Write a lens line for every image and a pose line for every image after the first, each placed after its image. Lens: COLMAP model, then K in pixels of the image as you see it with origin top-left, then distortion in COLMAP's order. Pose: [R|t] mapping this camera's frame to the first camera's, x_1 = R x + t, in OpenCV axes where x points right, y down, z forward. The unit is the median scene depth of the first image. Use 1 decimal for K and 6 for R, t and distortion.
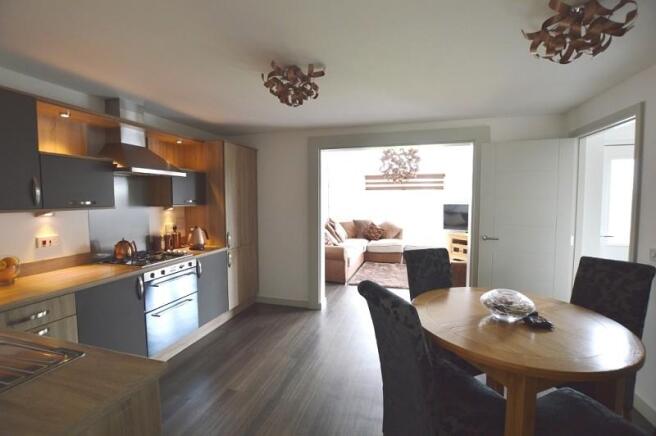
lens RADIAL K [[299.2, 0, 326.3], [0, 299.2, 218.8], [0, 0, 1]] dist [-0.005345, -0.000286]
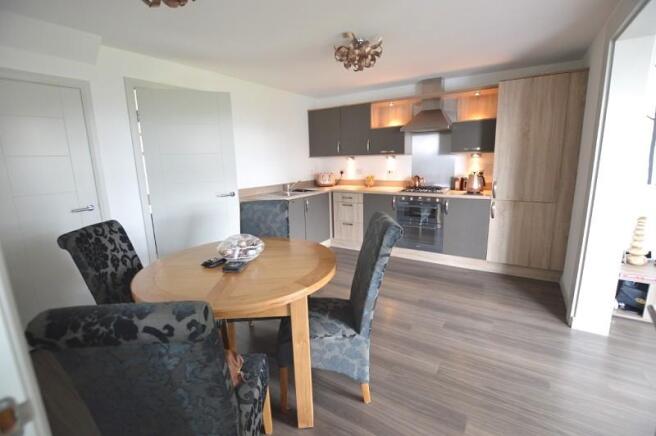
lens RADIAL K [[299.2, 0, 328.3], [0, 299.2, 215.5], [0, 0, 1]] dist [-0.005345, -0.000286]
pose [[-0.279234, 0.204445, -0.938206, 0.365421], [-0.036002, 0.974155, 0.222994, -0.021540], [0.959548, 0.096045, -0.264657, 0.373408]]
